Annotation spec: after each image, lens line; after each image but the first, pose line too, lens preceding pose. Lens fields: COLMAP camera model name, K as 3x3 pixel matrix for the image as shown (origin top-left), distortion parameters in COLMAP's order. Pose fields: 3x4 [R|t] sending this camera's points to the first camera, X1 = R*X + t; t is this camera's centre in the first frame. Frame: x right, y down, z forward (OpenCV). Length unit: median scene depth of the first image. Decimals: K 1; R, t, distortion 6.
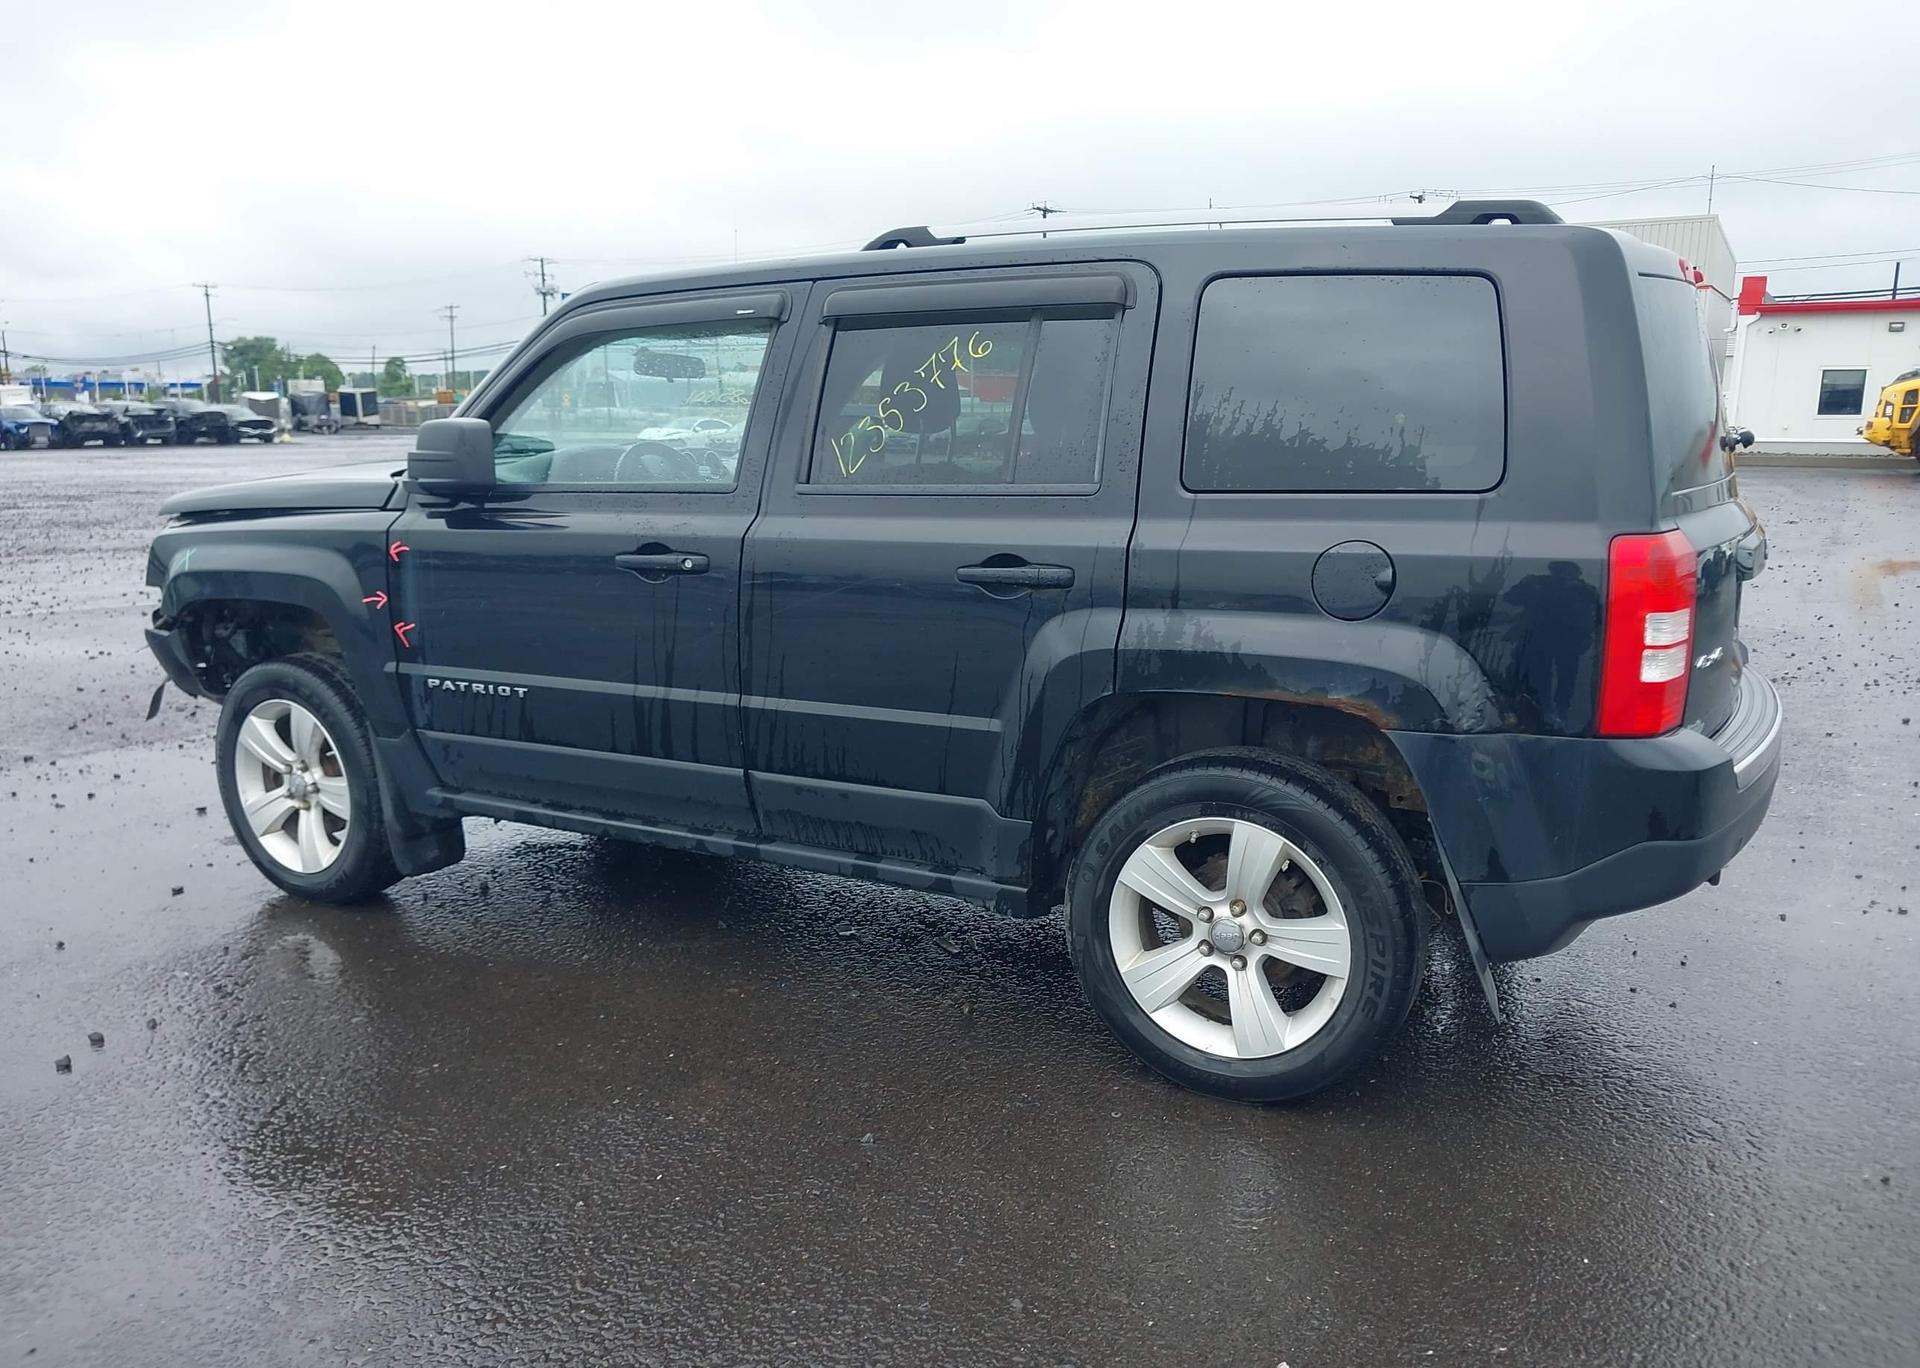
lens RADIAL K [[1458.4, 0, 954.3], [0, 1458.4, 734.8], [0, 0, 1]] dist [0.114266, -0.149094]
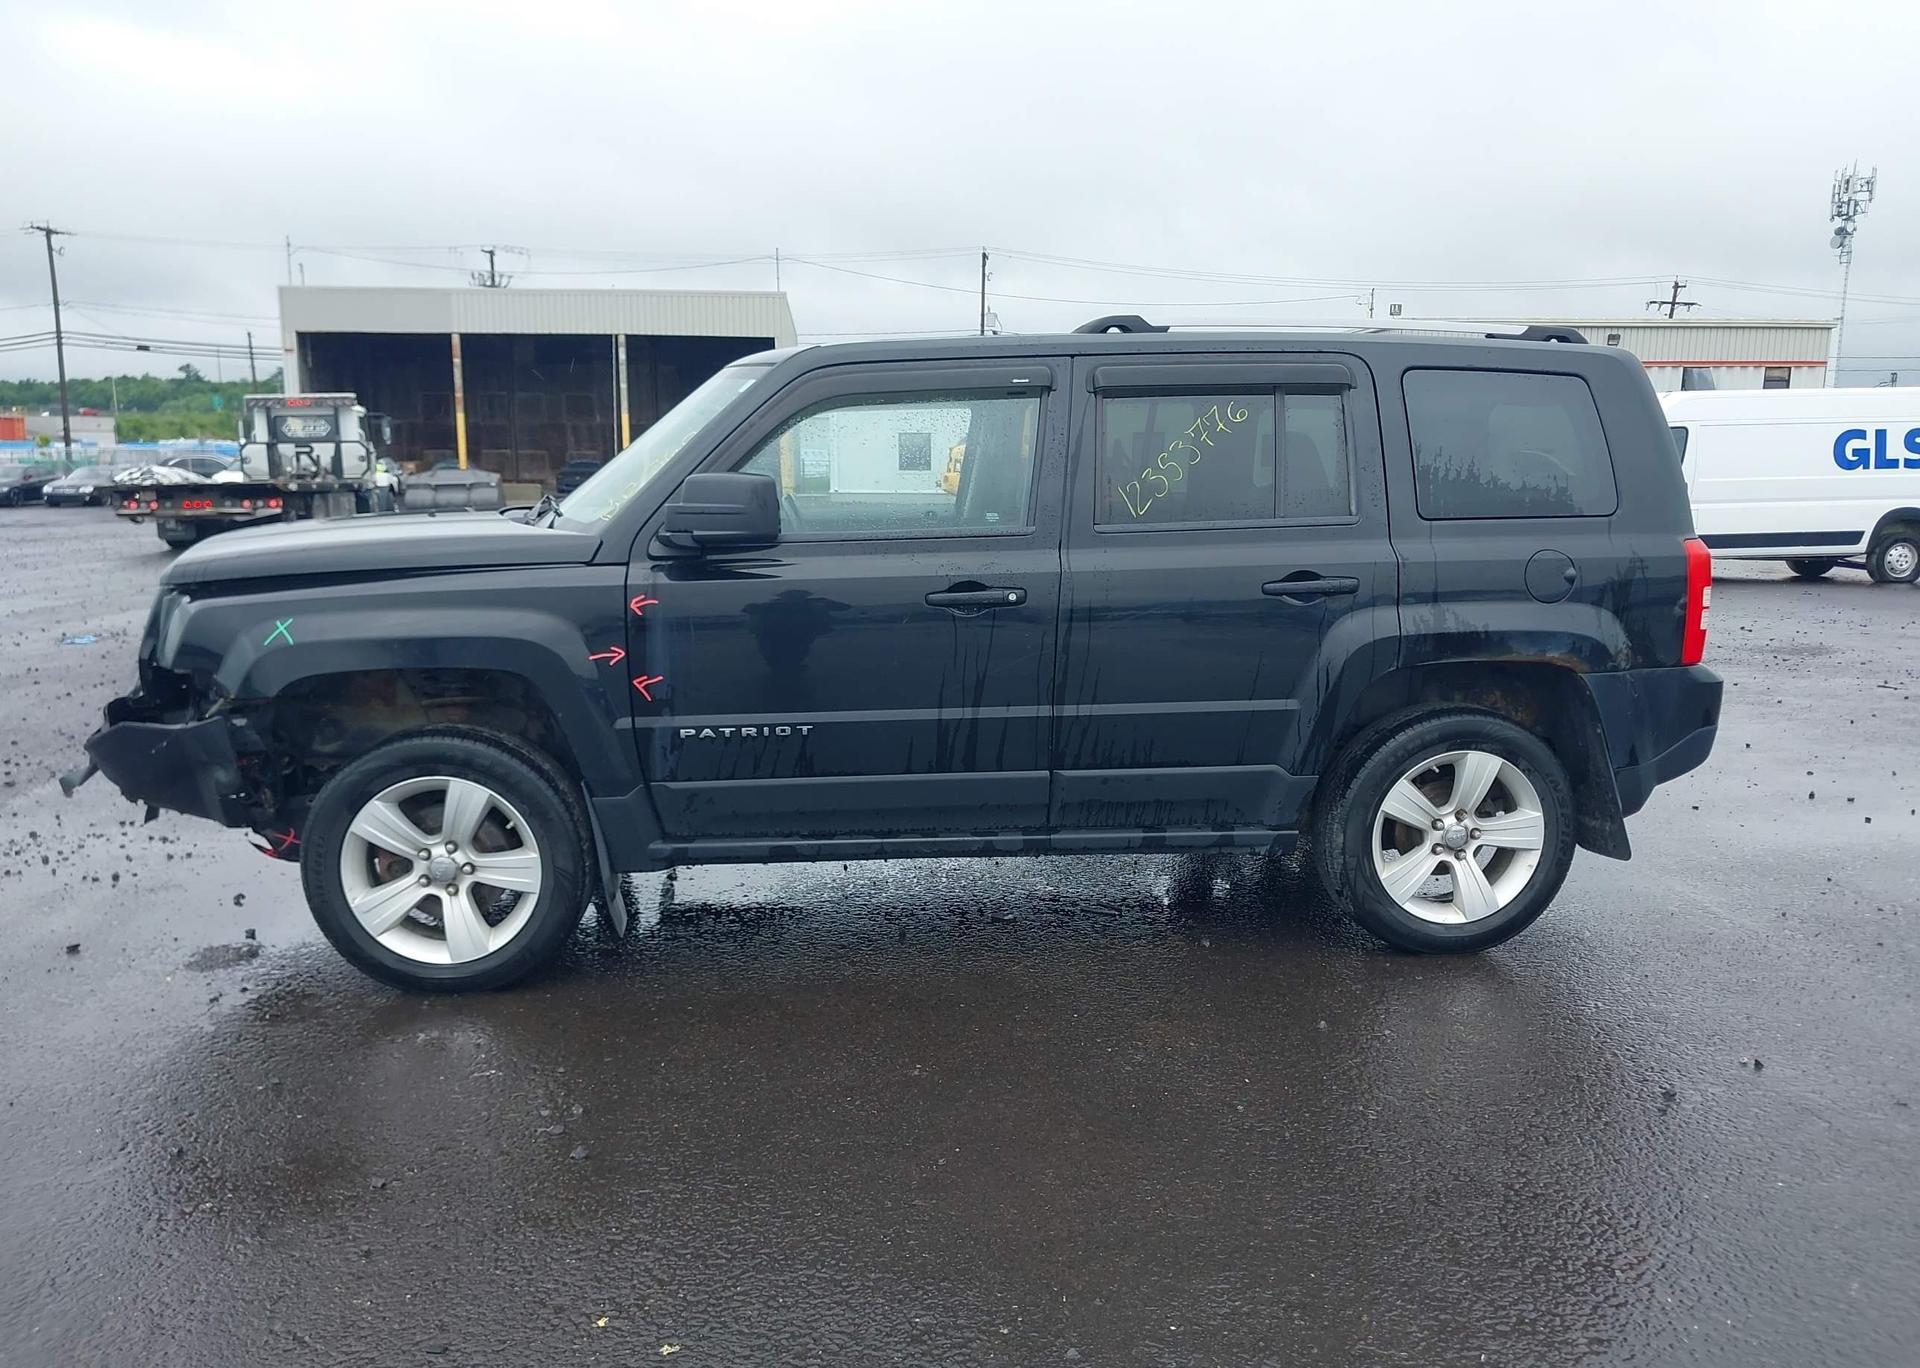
lens RADIAL K [[1458.4, 0, 954.3], [0, 1458.4, 734.8], [0, 0, 1]] dist [0.114266, -0.149094]
pose [[0.827459, -0.101415, 0.552292, -0.914163], [0.118158, 0.992981, 0.005309, -0.021394], [-0.548953, 0.060865, 0.833634, 0.080628]]
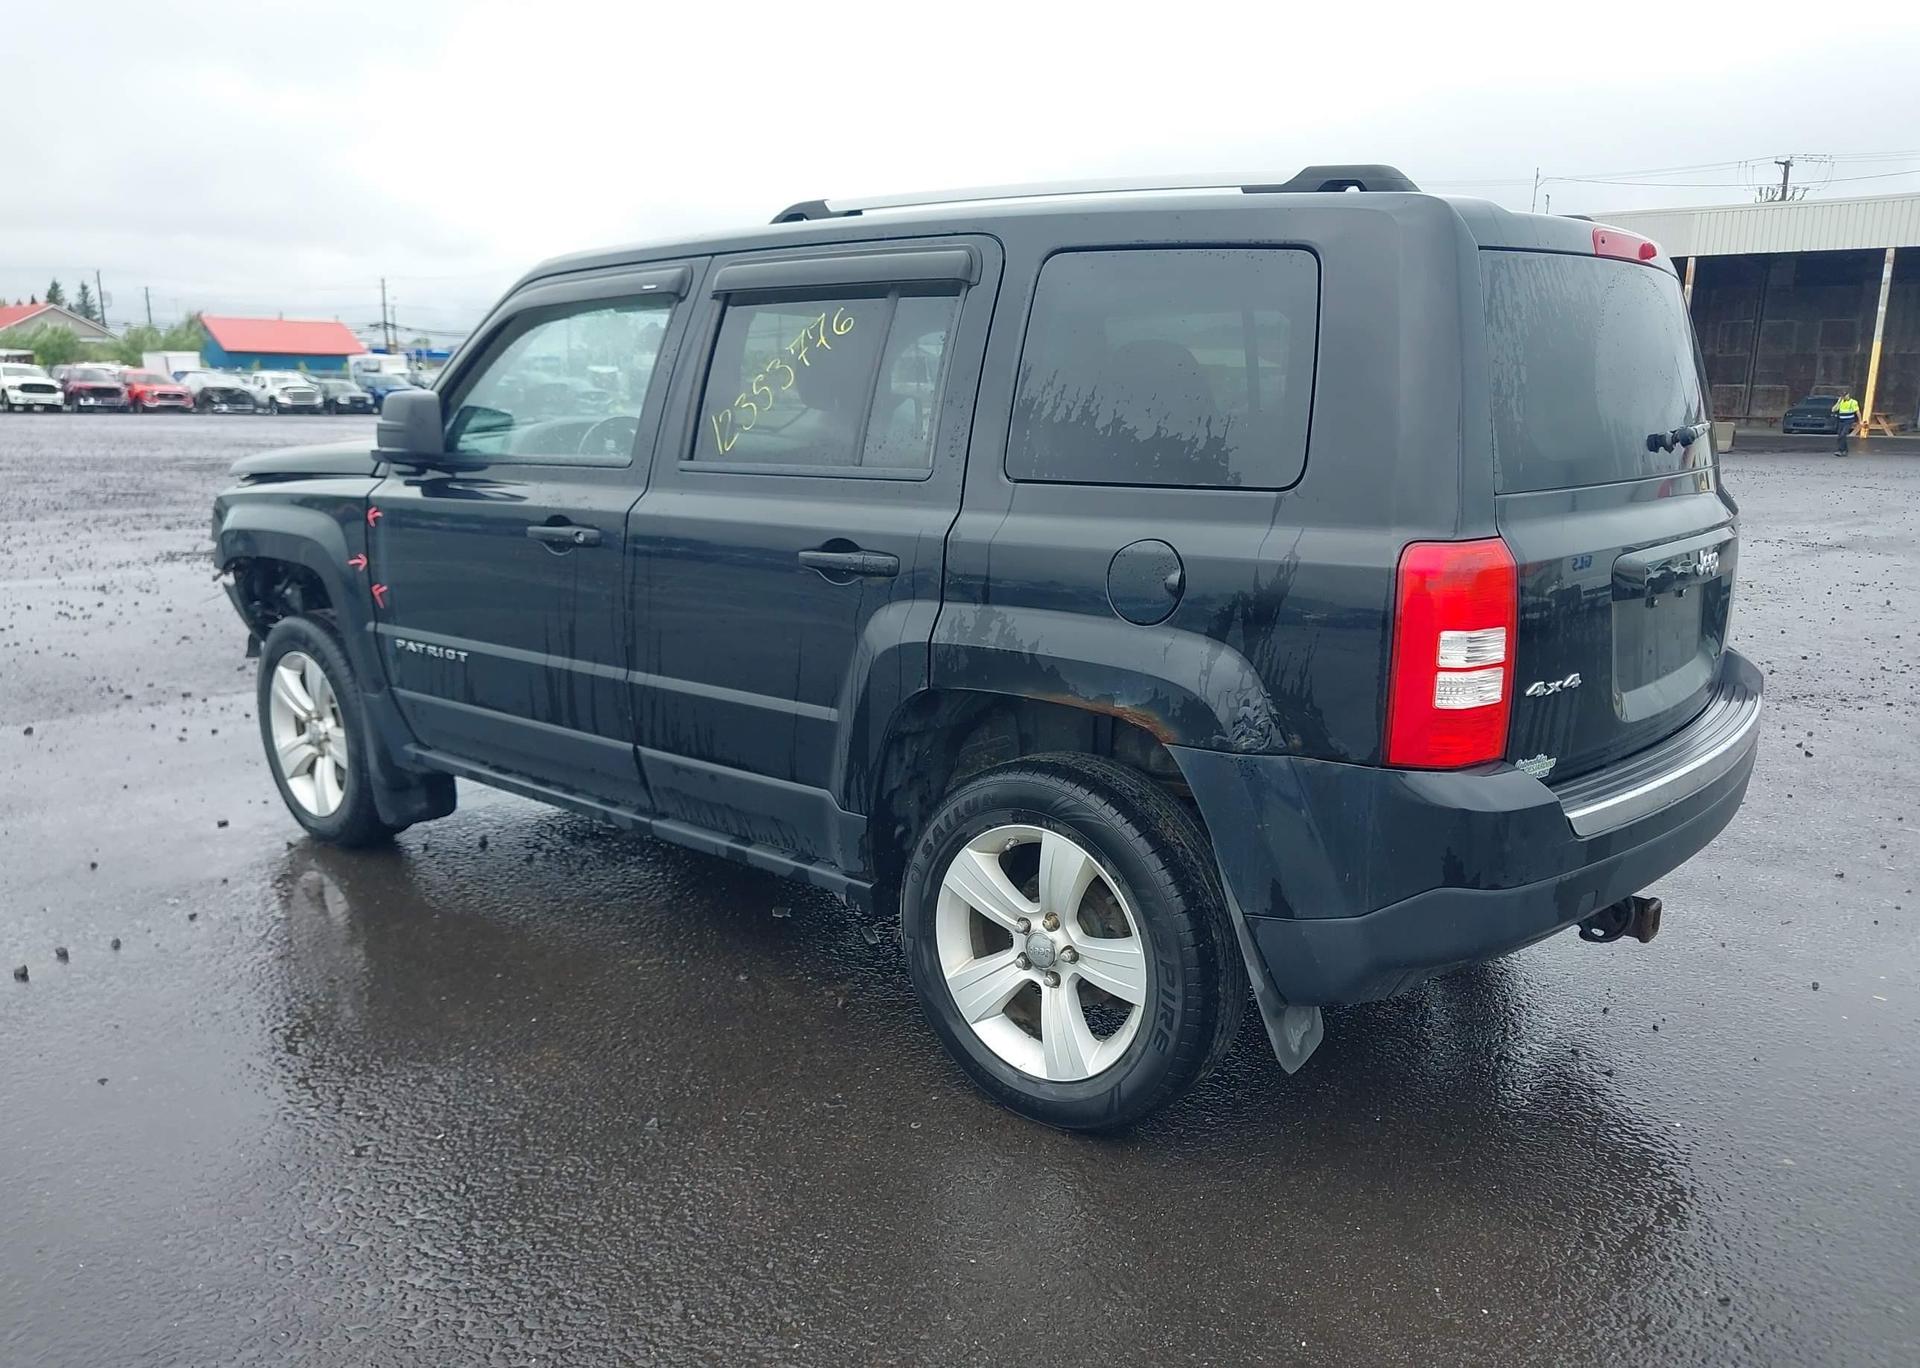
lens RADIAL K [[1458.4, 0, 954.3], [0, 1458.4, 734.8], [0, 0, 1]] dist [0.114266, -0.149094]
pose [[0.979150, 0.059580, -0.194205, 0.289806], [-0.056658, 0.998182, 0.020575, -0.017437], [0.195077, -0.009143, 0.980745, 0.059267]]
